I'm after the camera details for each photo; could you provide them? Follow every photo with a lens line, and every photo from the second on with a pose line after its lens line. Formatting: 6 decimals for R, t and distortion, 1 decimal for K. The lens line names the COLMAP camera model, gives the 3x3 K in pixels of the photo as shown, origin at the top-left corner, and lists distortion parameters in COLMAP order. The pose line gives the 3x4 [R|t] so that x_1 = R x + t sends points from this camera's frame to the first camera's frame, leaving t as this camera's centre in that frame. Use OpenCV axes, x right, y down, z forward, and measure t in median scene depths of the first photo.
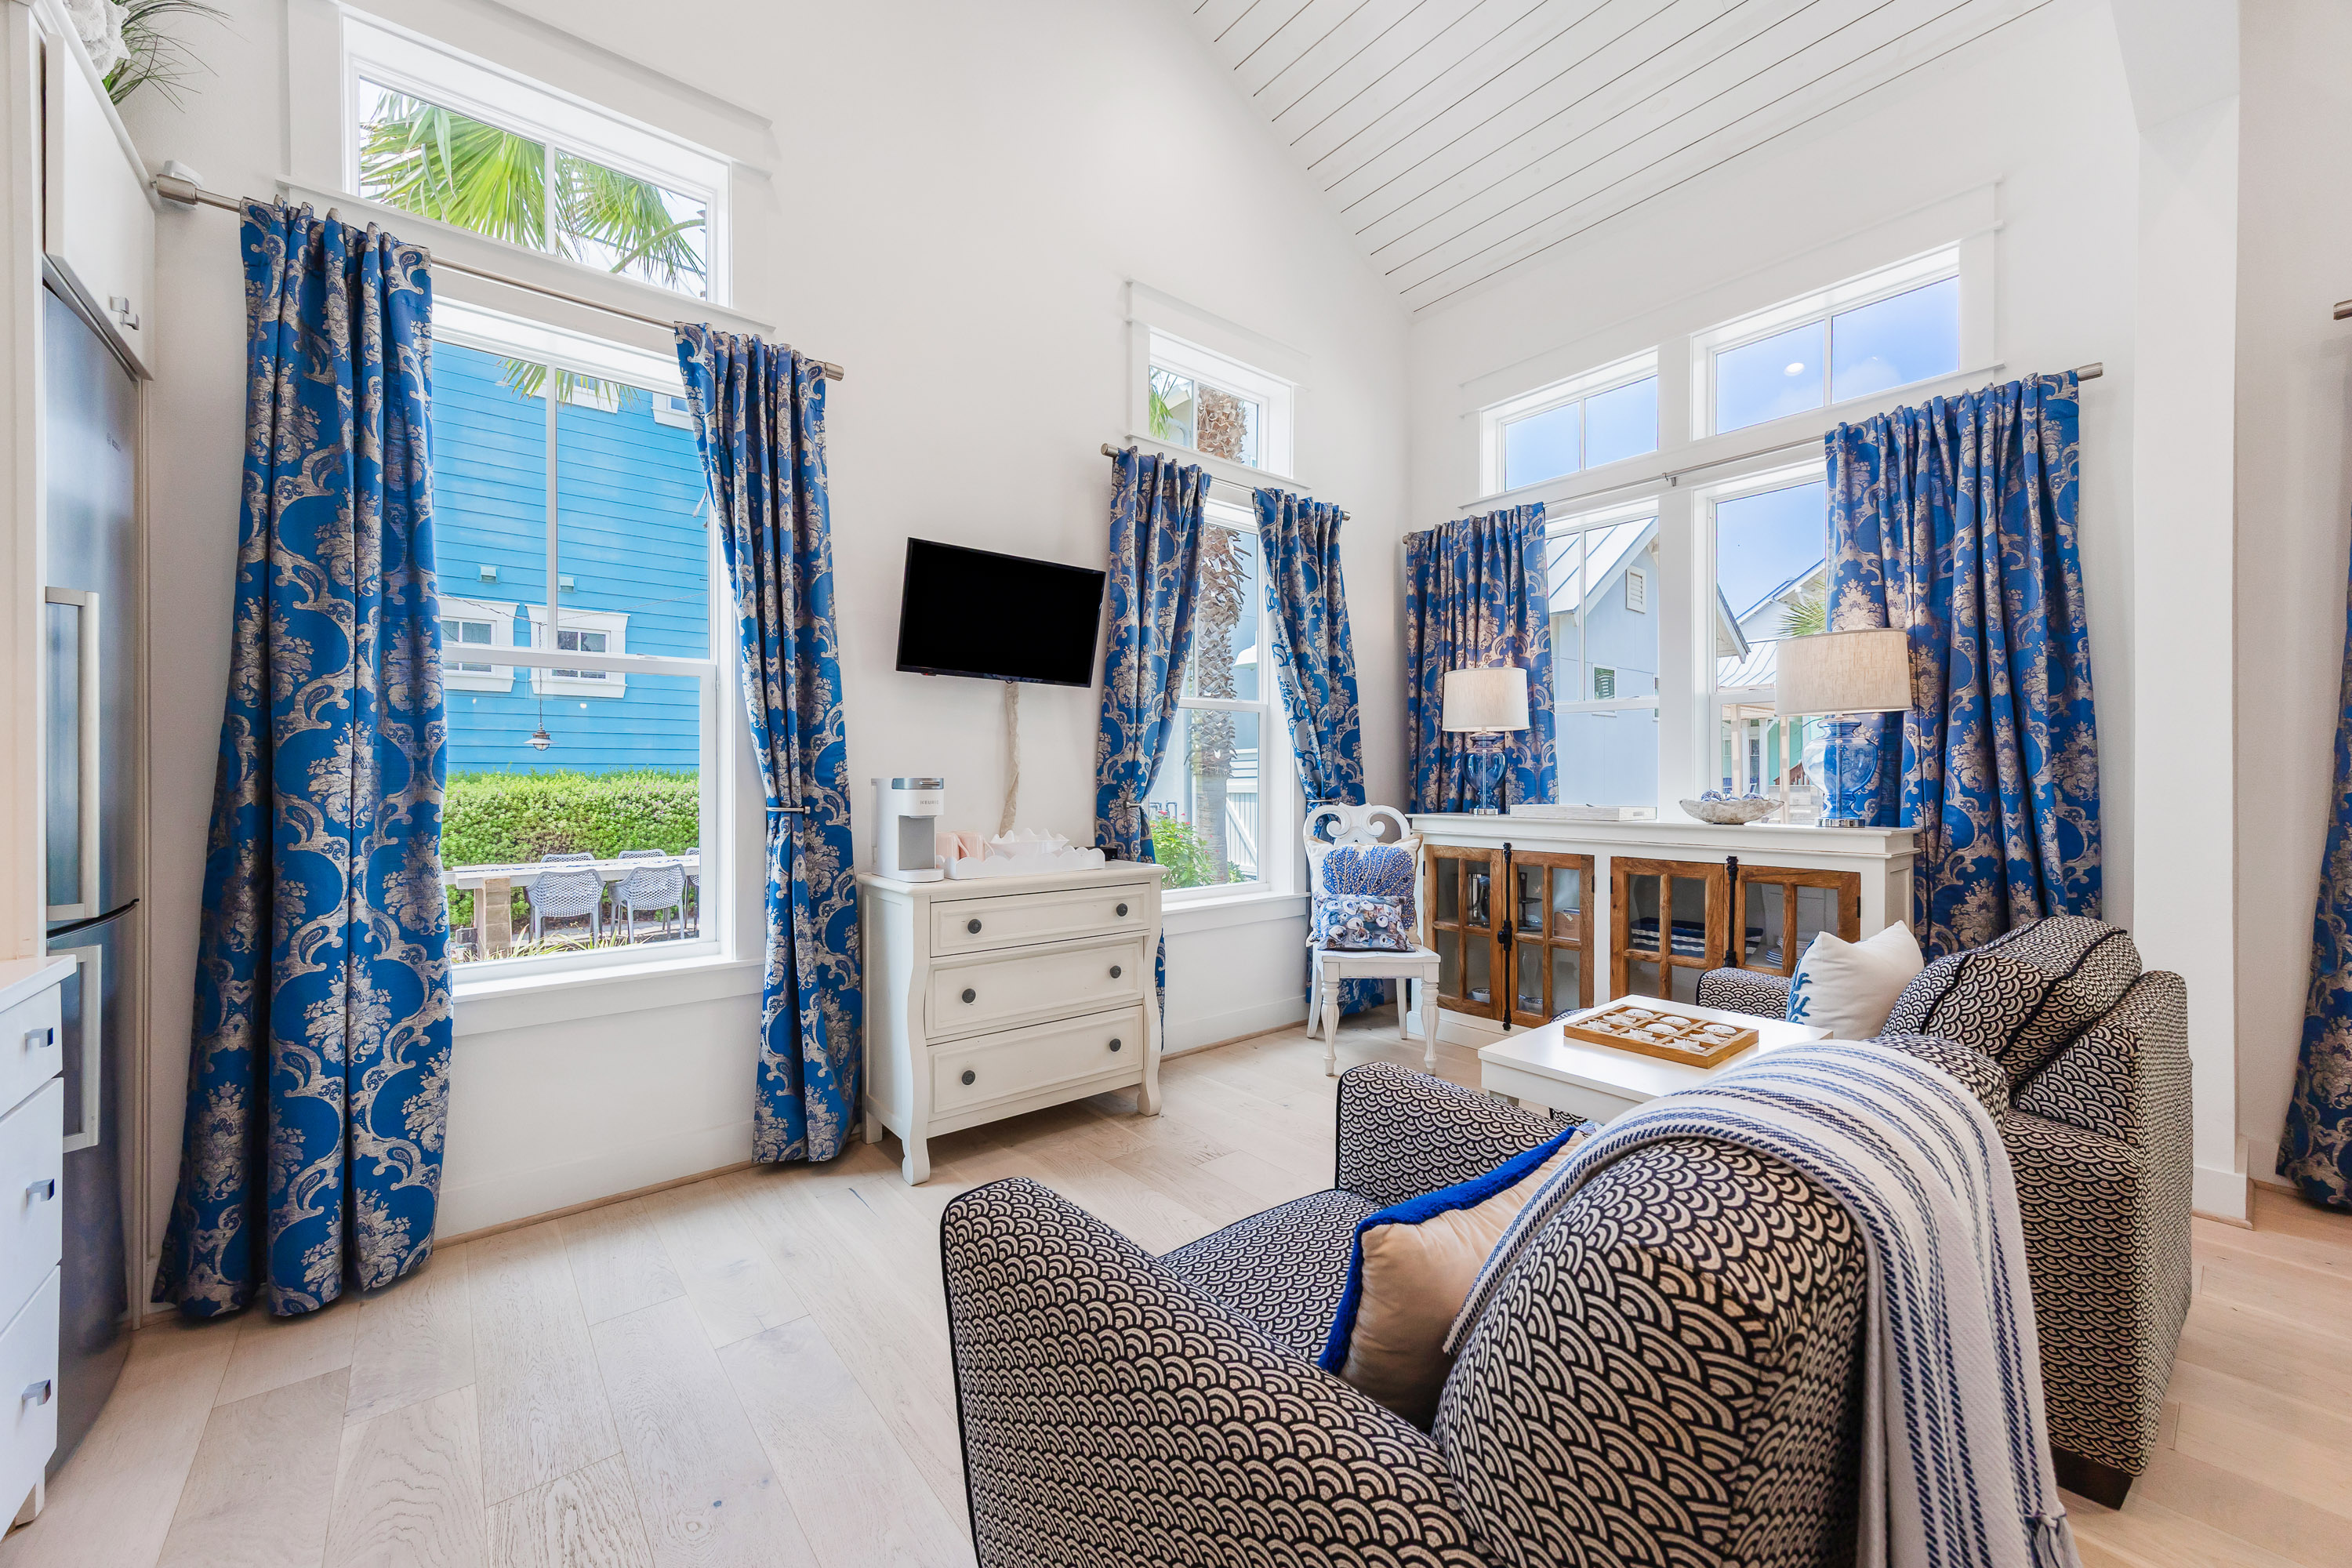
lens RADIAL K [[893.0, 0, 1174.5], [0, 893.0, 776.9], [0, 0, 1]] dist [0.002747, 0.001074]
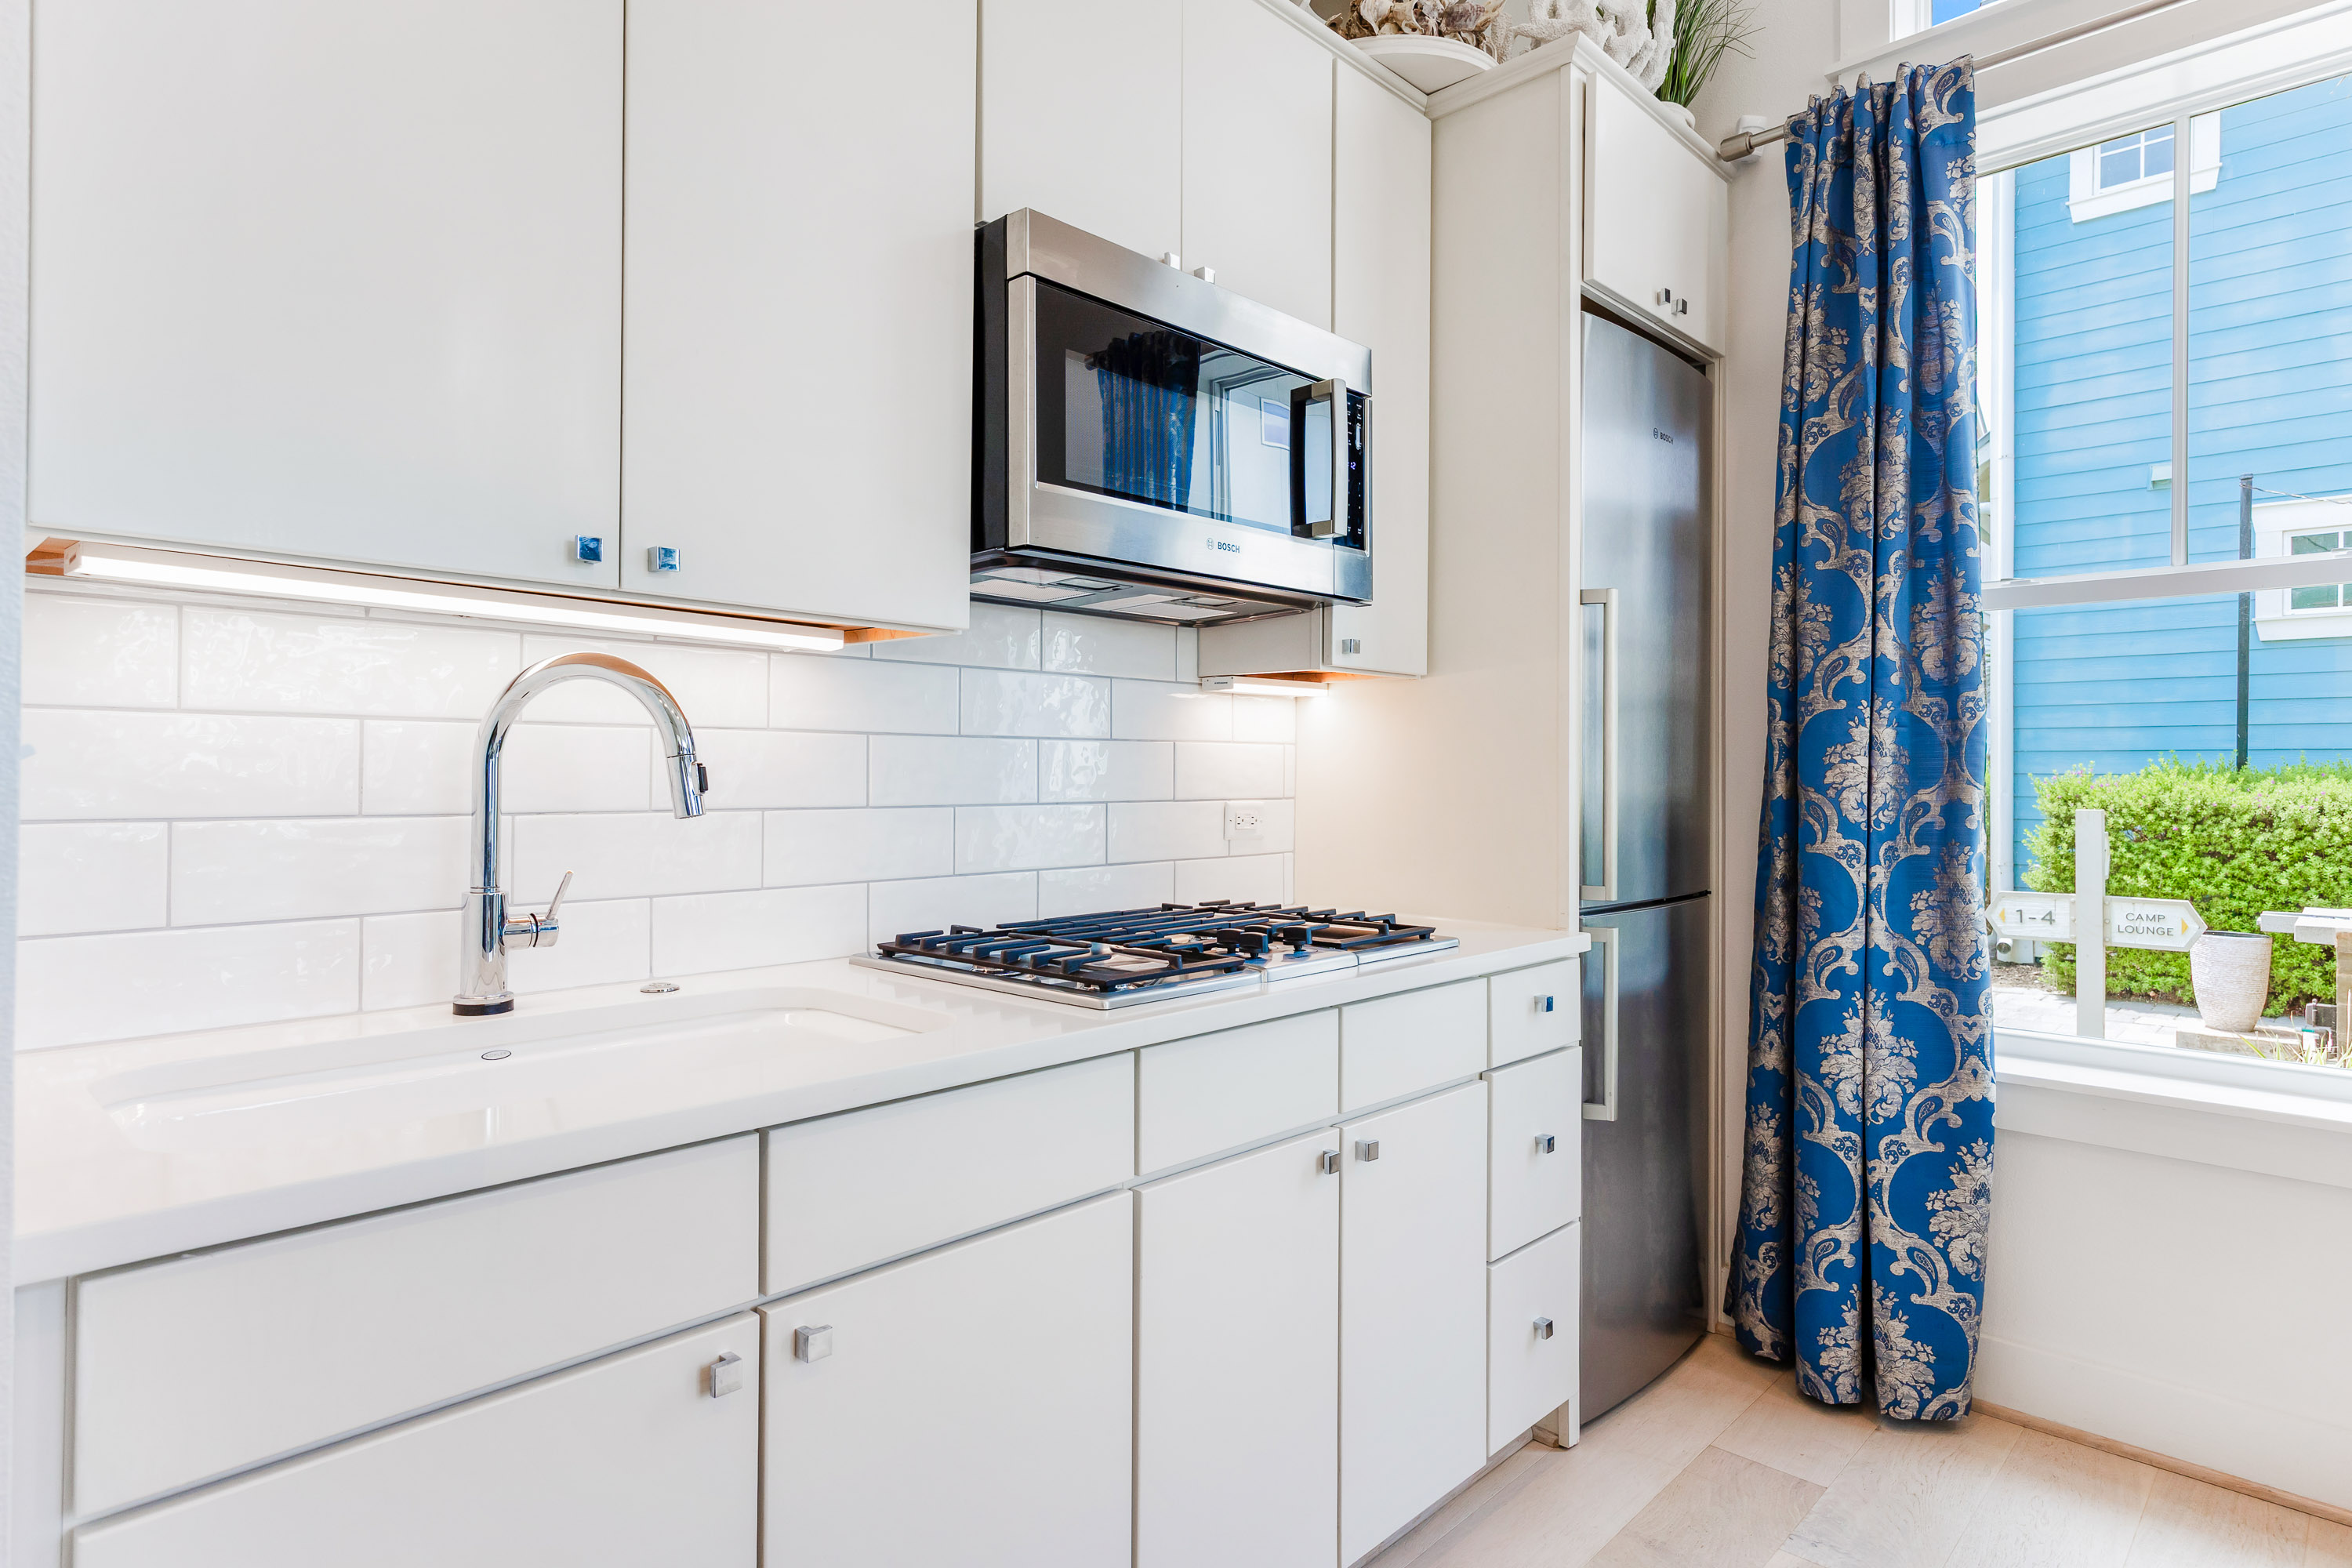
lens RADIAL K [[1284.2, 0, 1170.9], [0, 1284.2, 763.9], [0, 0, 1]] dist [0.015994, -0.003057]
pose [[0.119973, -0.002760, -0.992773, 0.133104], [-0.003605, 0.999988, -0.003216, 0.002757], [0.992771, 0.003965, 0.119961, 0.193775]]
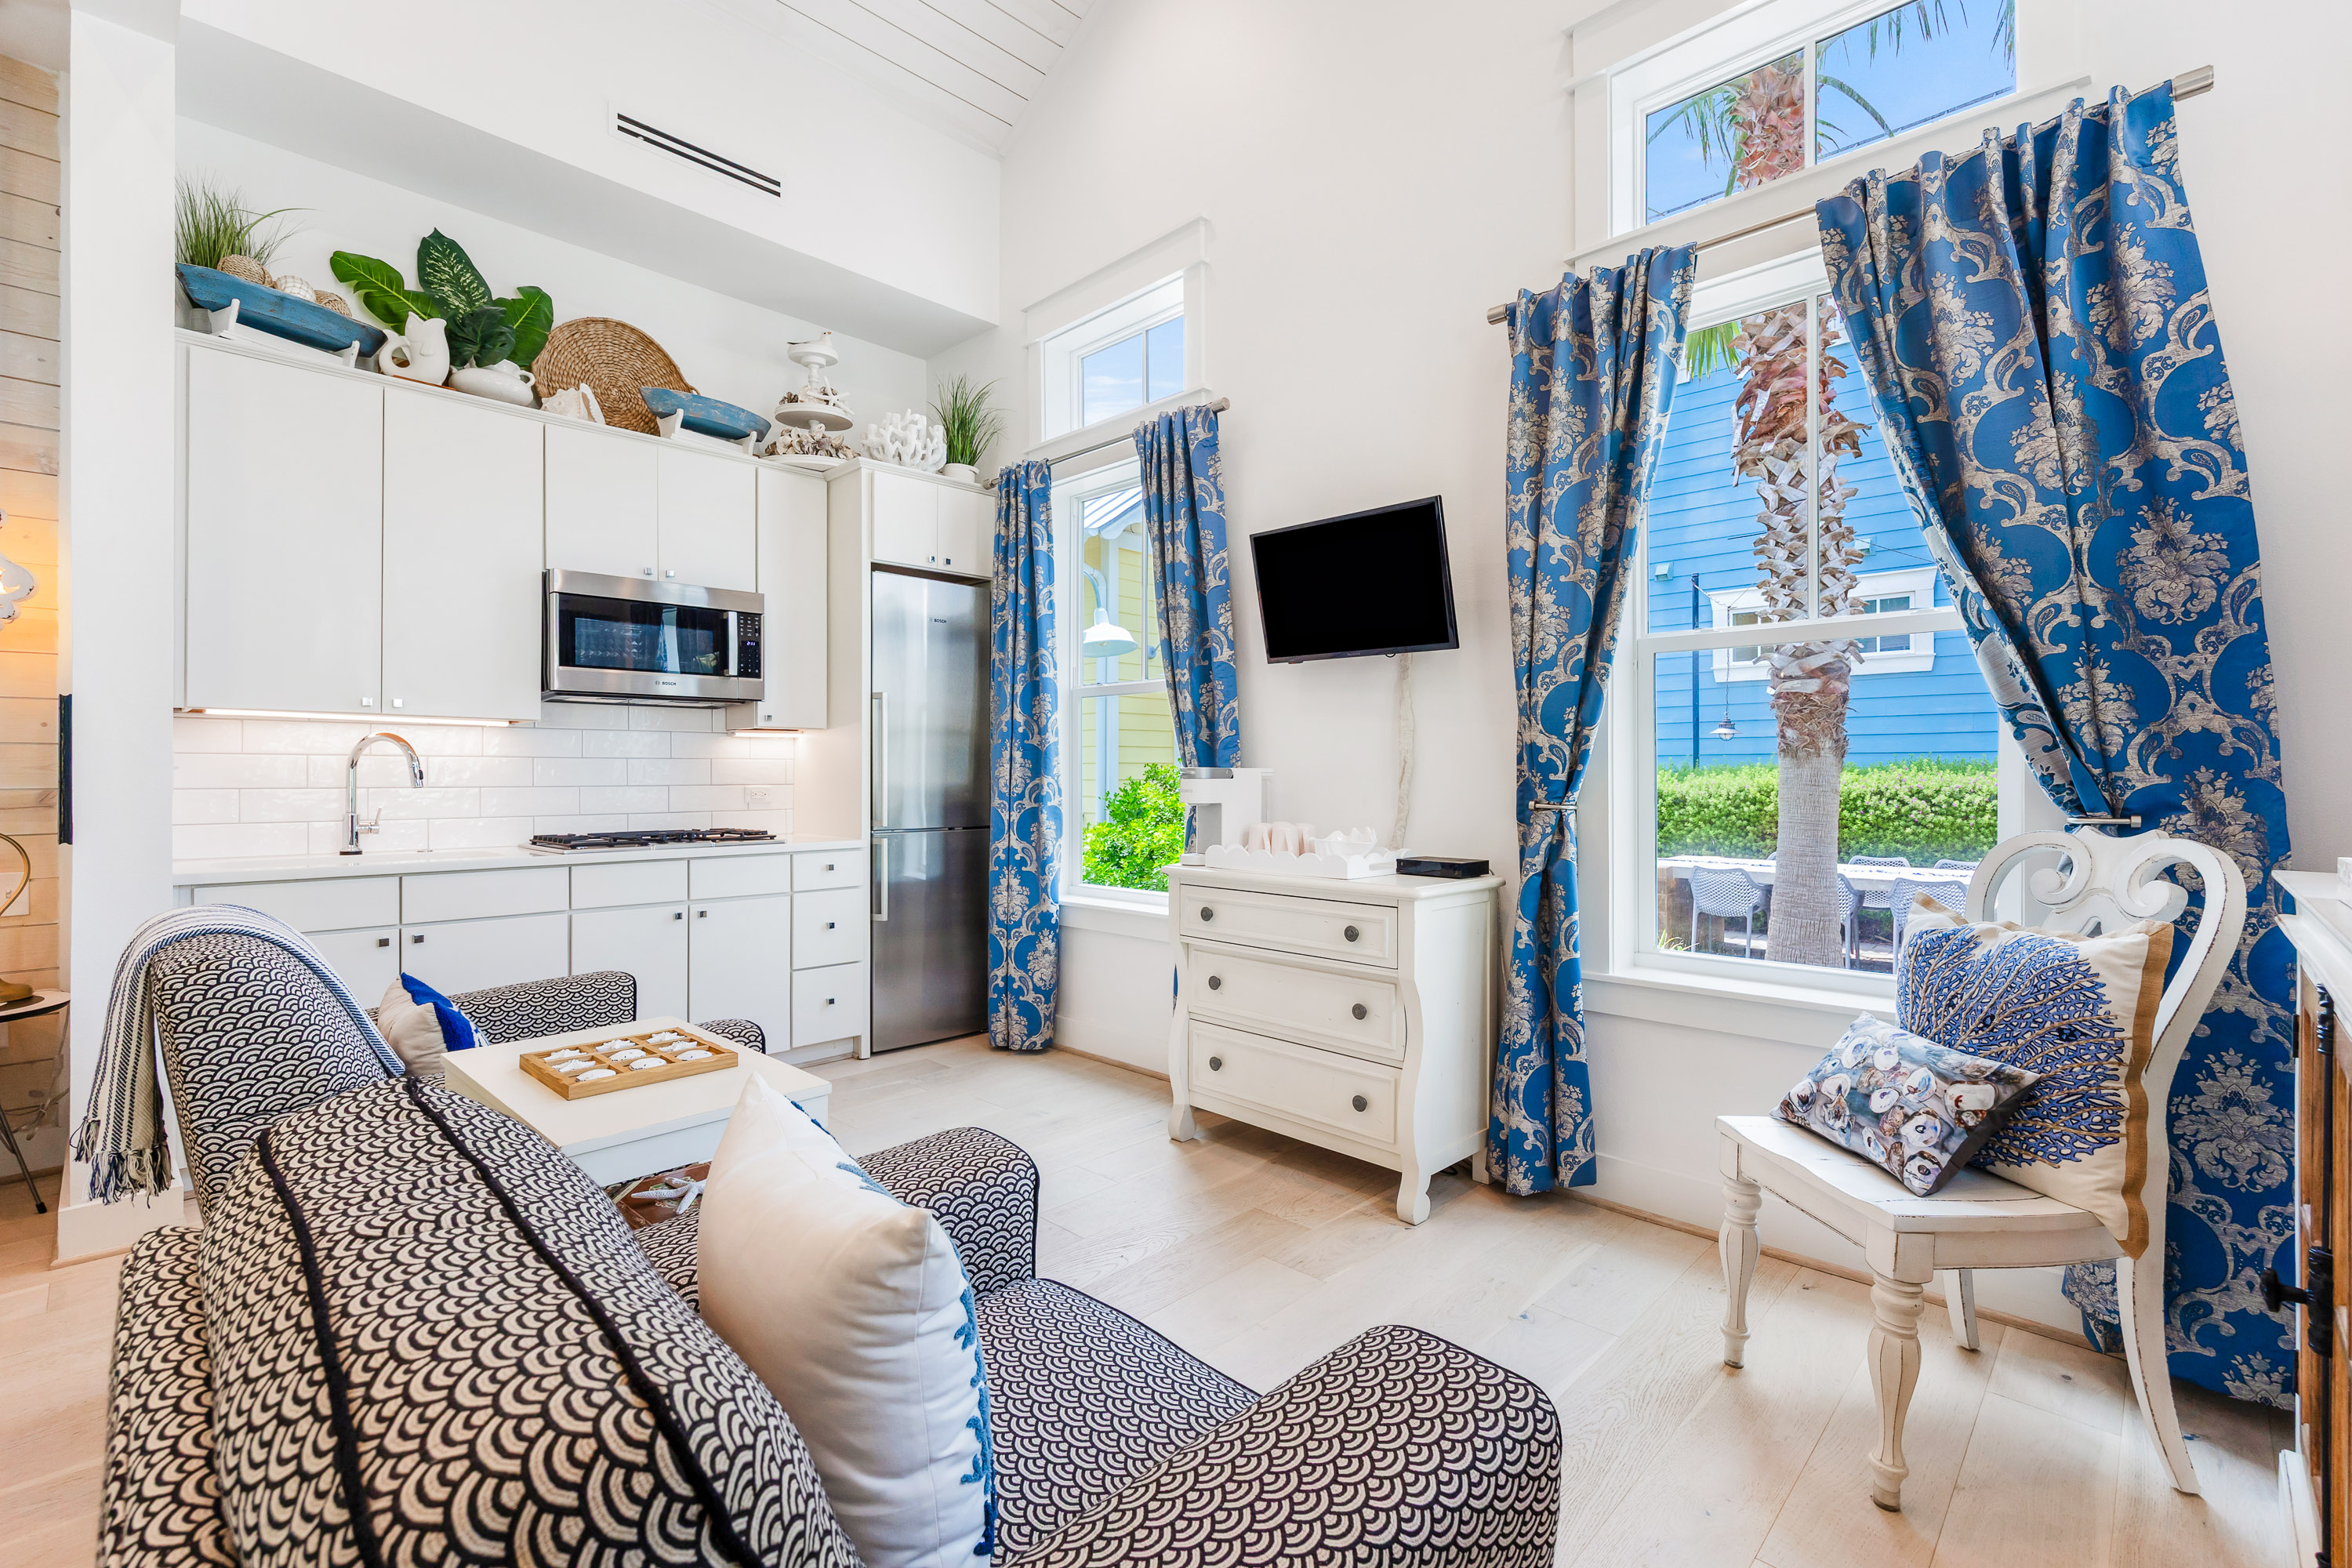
lens RADIAL K [[1038.6, 0, 1175.0], [0, 1038.6, 772.1], [0, 0, 1]] dist [-0.003987, 0.001454]
pose [[0.113574, 0.001354, -0.993529, 1.026232], [0.001624, 0.999997, 0.001548, 0.004322], [0.993528, -0.001789, 0.113571, 0.902856]]
